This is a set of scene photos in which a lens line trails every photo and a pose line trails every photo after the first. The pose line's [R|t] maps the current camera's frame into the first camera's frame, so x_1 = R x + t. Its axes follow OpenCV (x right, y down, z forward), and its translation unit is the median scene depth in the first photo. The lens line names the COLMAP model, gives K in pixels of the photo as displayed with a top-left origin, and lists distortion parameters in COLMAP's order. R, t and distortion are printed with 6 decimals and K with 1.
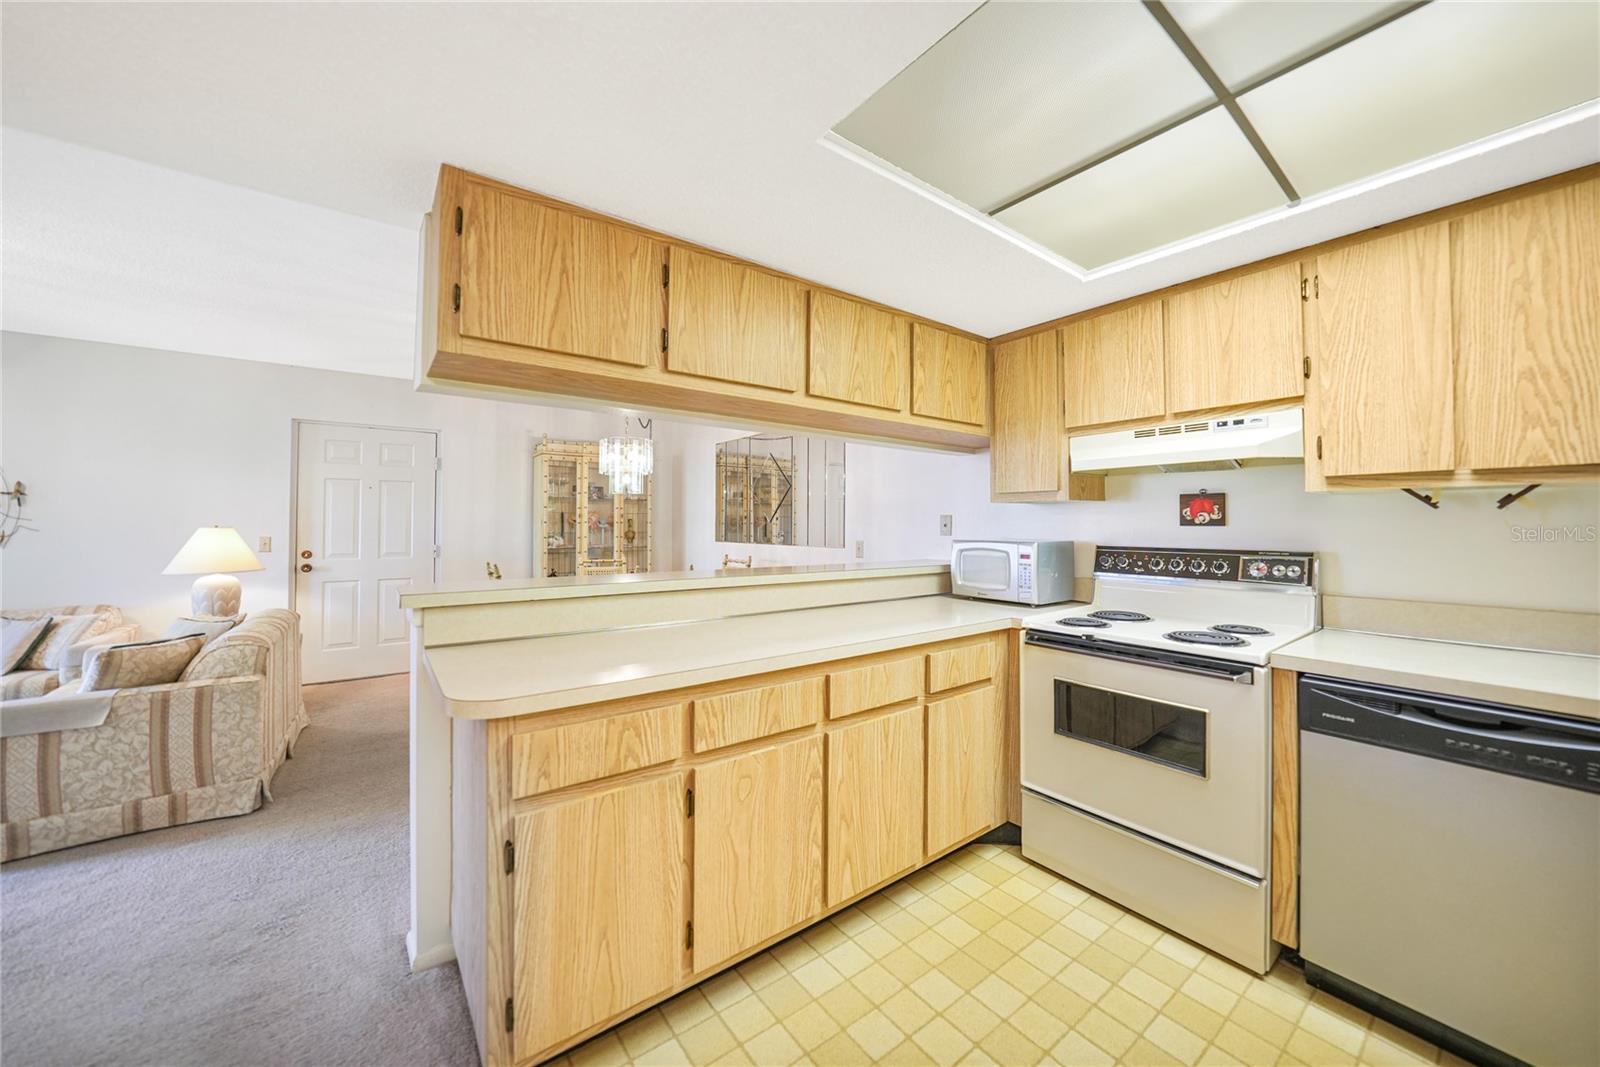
lens RADIAL K [[579.8, 0, 802.1], [0, 579.8, 517.9], [0, 0, 1]] dist [-0.026662, 0.006645]
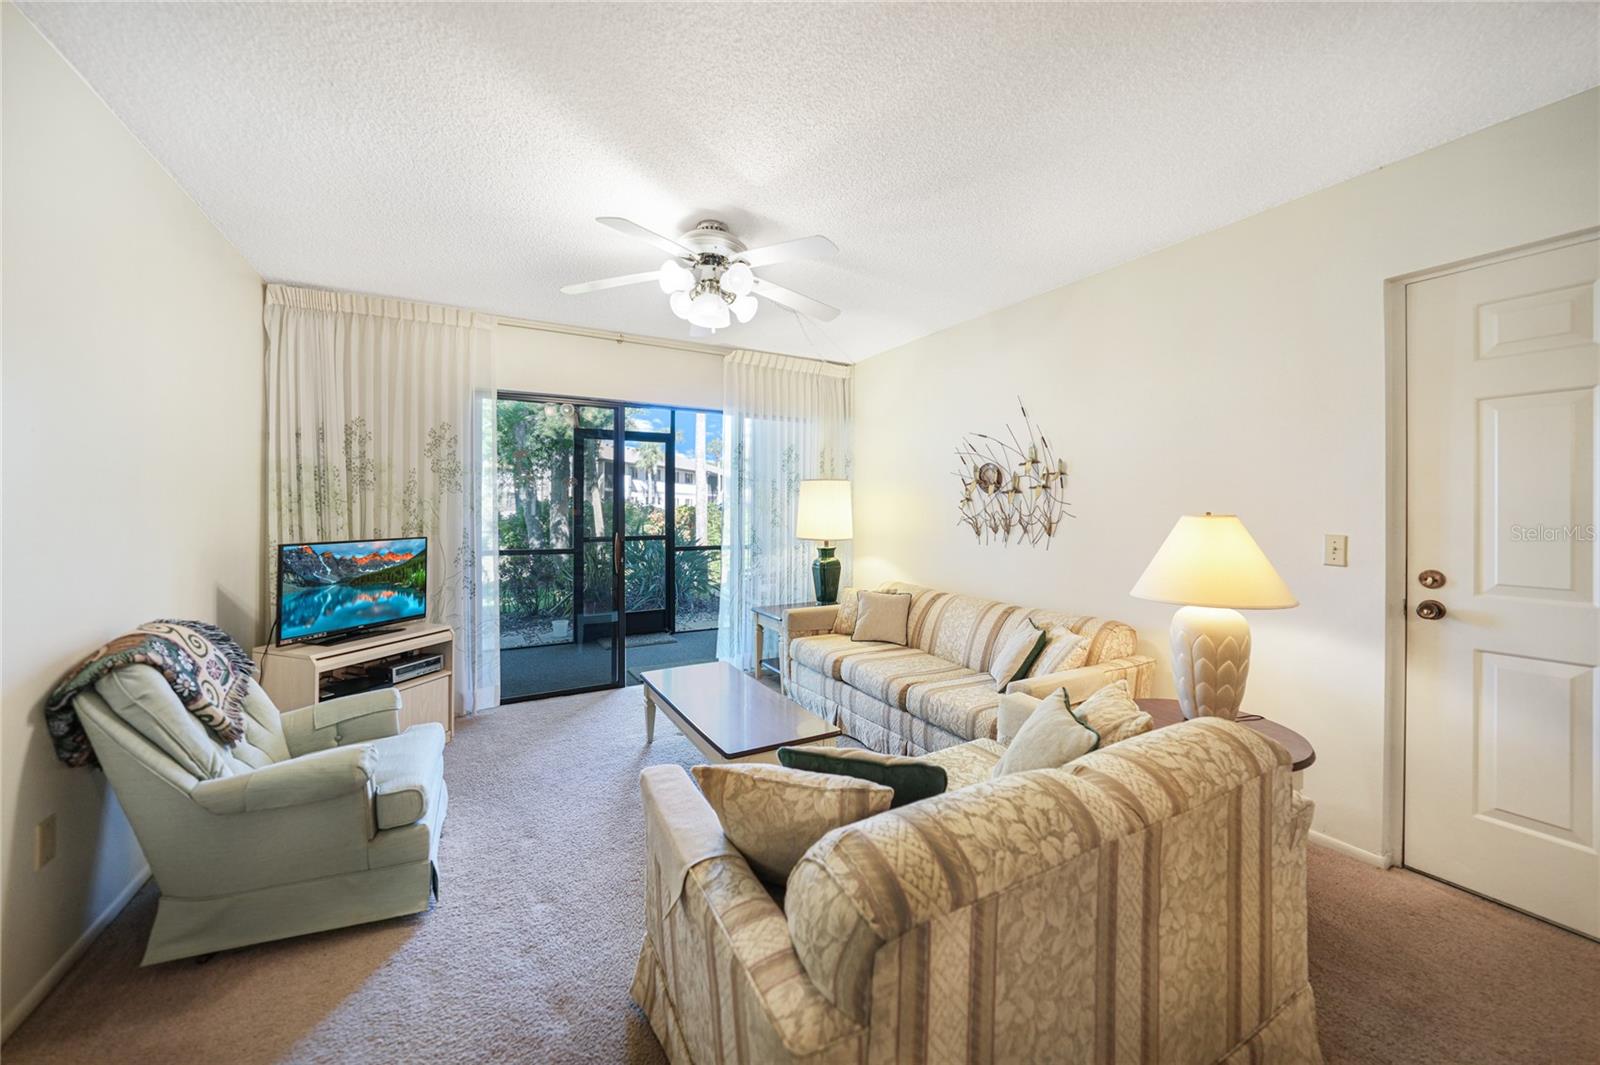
lens RADIAL K [[579.8, 0, 802.1], [0, 579.8, 516.9], [0, 0, 1]] dist [-0.026662, 0.006645]
pose [[-0.130638, 0.009096, -0.991388, -0.387830], [0.008632, 0.999930, 0.008037, 0.010275], [0.991393, -0.007508, -0.130707, 0.590014]]
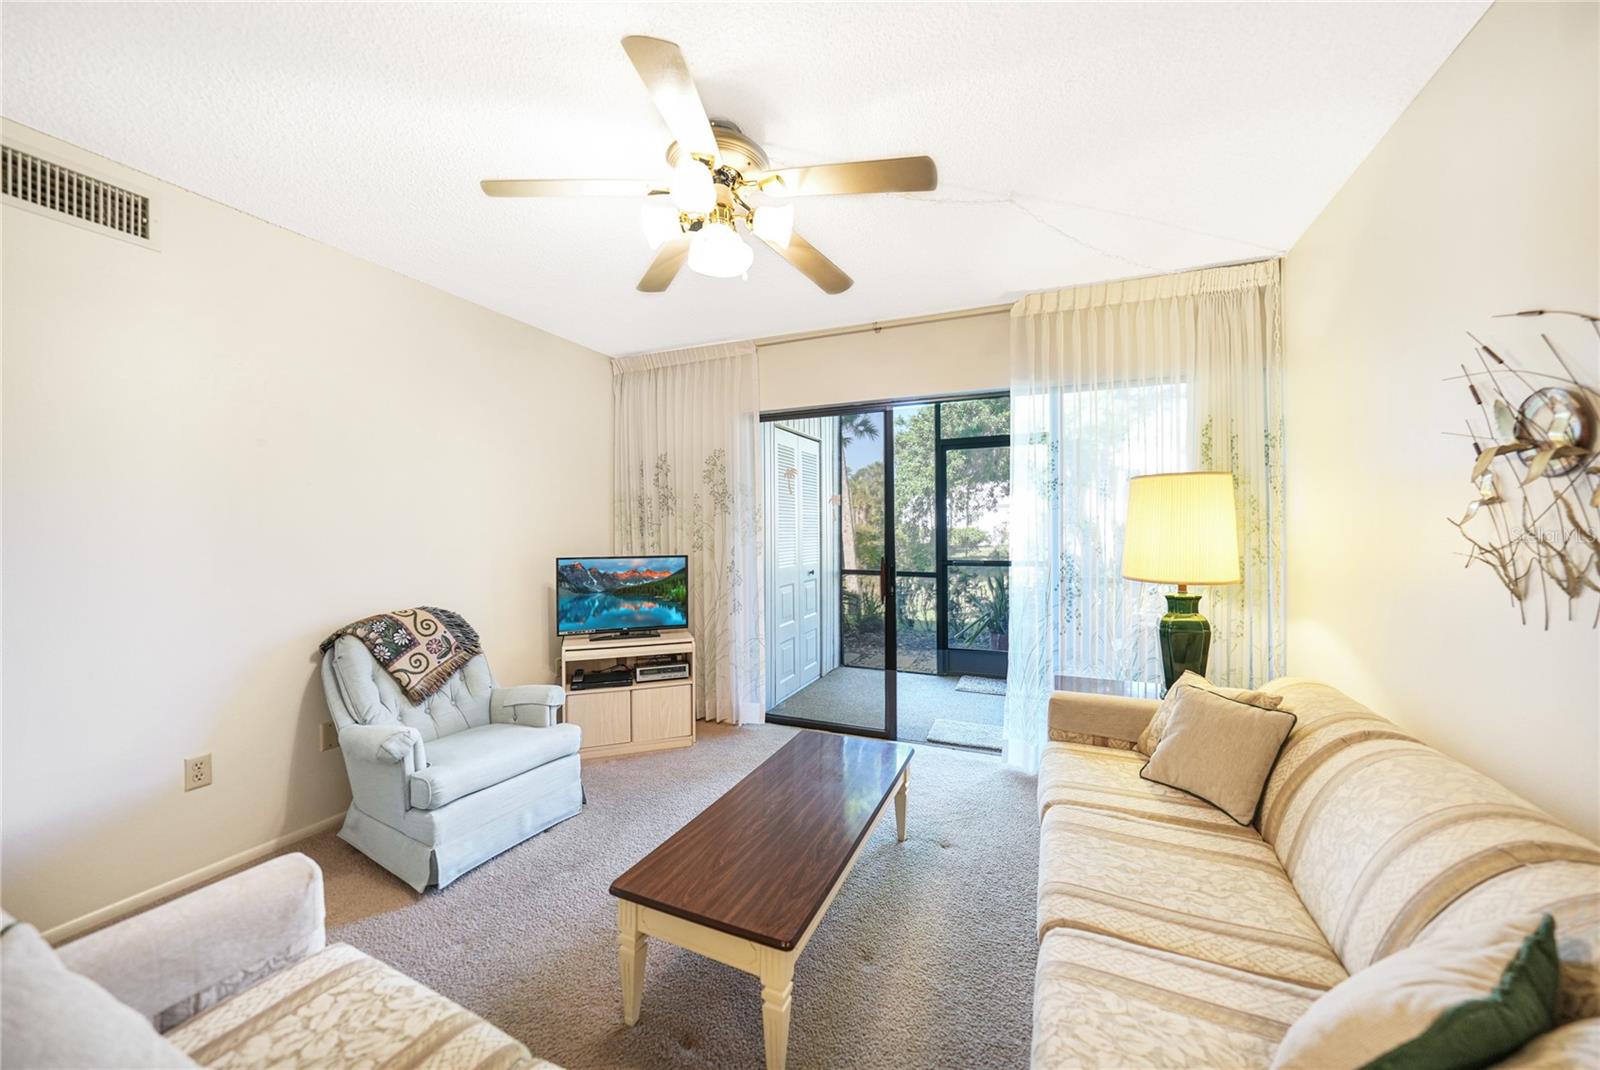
lens RADIAL K [[565.5, 0, 790.9], [0, 565.5, 542.9], [0, 0, 1]] dist [-0.042618, 0.006013]
pose [[-0.882716, 0.013484, -0.469714, -0.800874], [0.010256, 0.999903, 0.009430, 0.011066], [0.469796, 0.003507, -0.882768, 0.802401]]
